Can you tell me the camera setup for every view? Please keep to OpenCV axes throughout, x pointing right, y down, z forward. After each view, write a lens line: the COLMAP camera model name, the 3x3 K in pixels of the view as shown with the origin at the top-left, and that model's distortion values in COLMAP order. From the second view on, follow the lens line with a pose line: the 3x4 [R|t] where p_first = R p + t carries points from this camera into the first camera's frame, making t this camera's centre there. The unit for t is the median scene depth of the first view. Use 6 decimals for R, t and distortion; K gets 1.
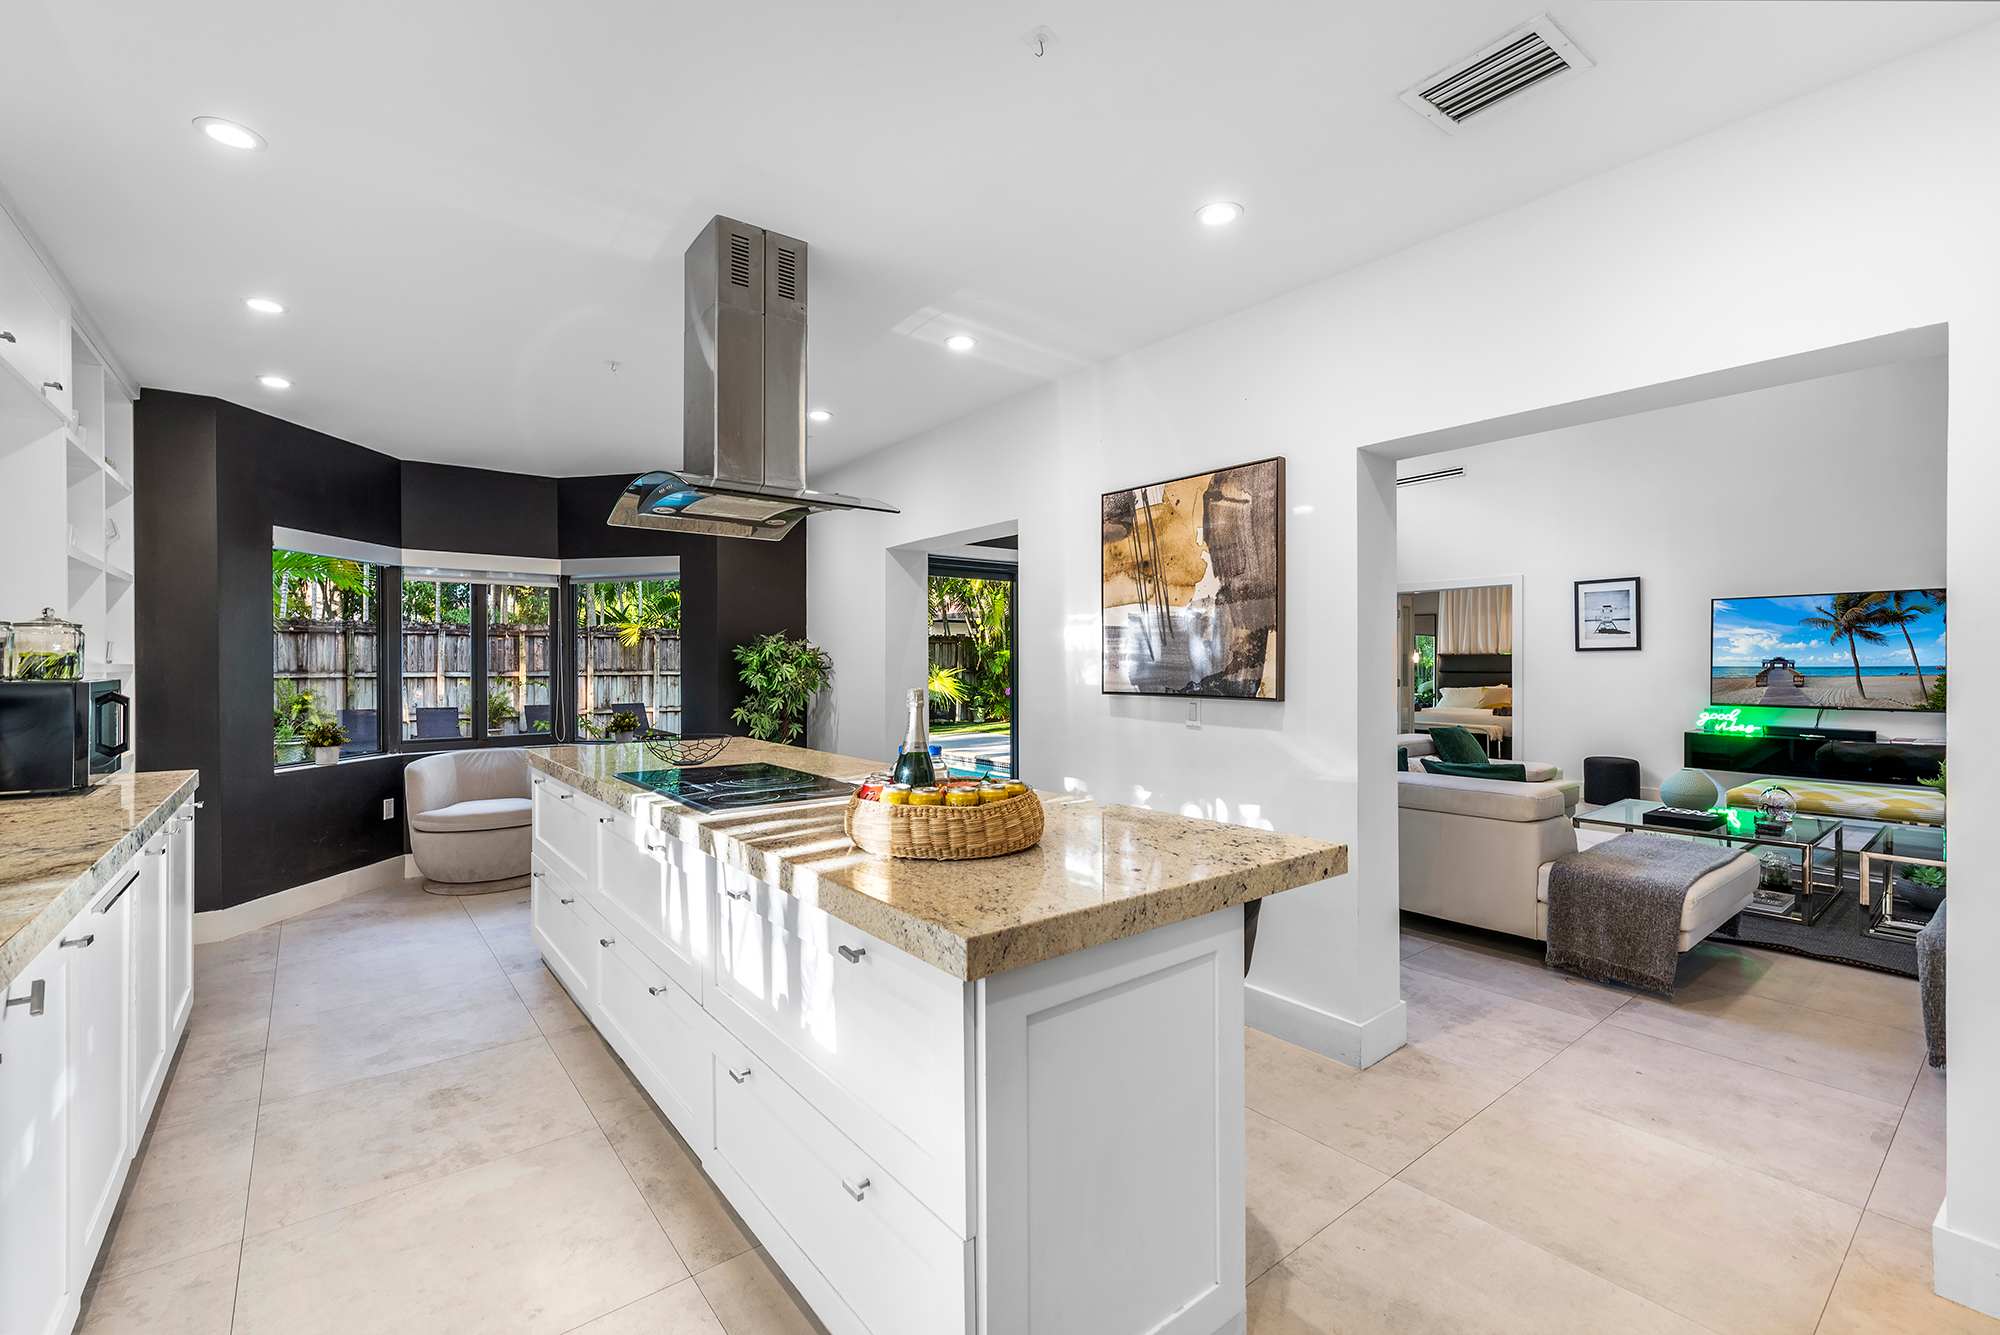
lens RADIAL K [[896.8, 0, 965.7], [0, 896.8, 668.7], [0, 0, 1]] dist [0.011766, -0.003177]
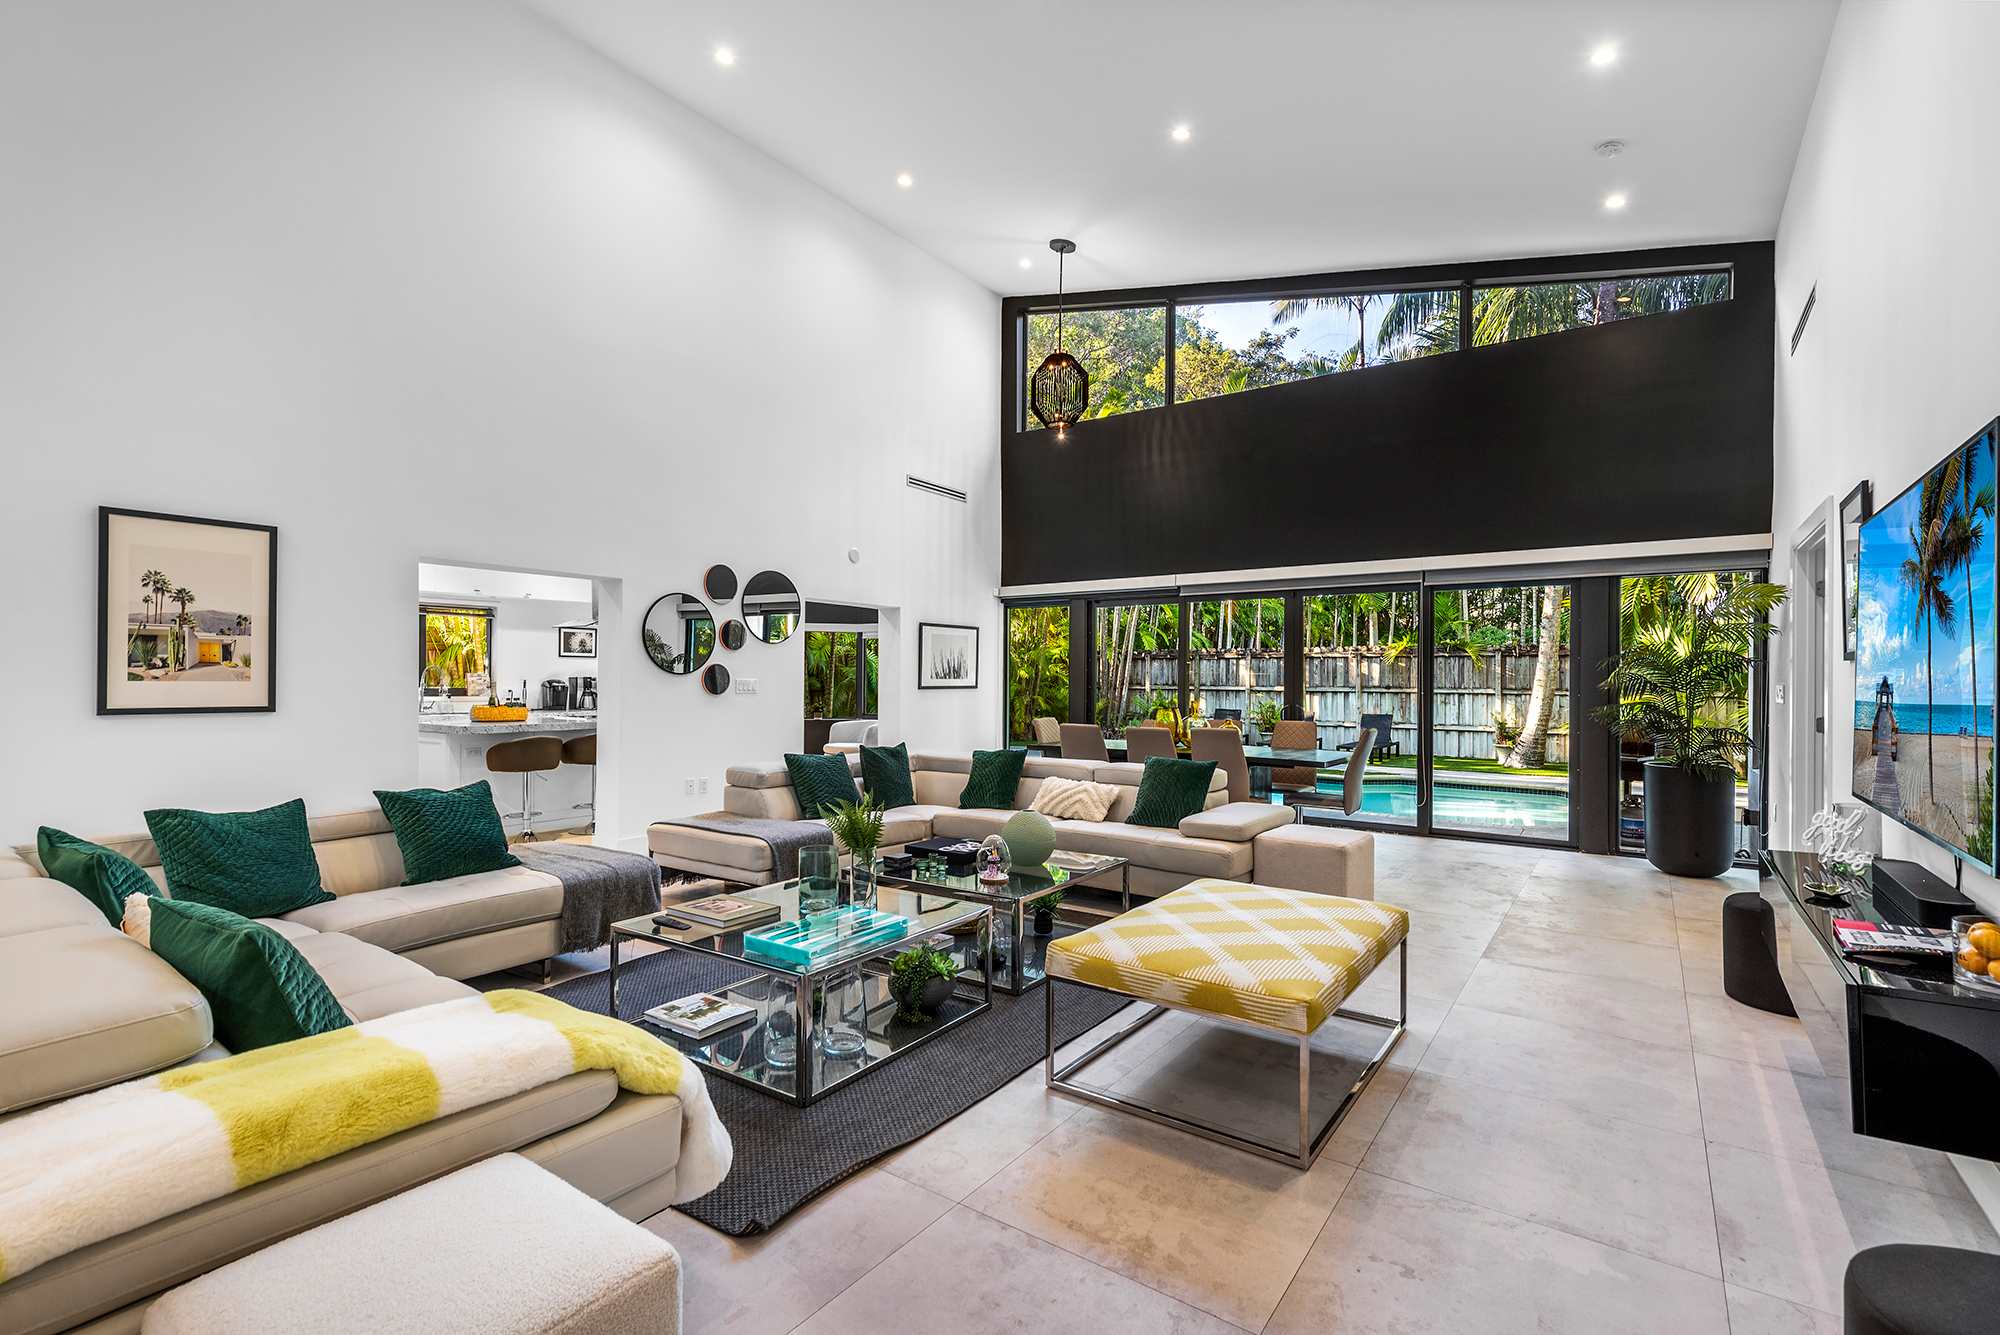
lens RADIAL K [[896.8, 0, 996.5], [0, 896.8, 678.6], [0, 0, 1]] dist [0.011766, -0.003177]
pose [[0.280556, 0.003109, -0.959833, 1.027868], [-0.012583, 0.999921, -0.000439, -0.005253], [0.959755, 0.012201, 0.280572, 0.523752]]
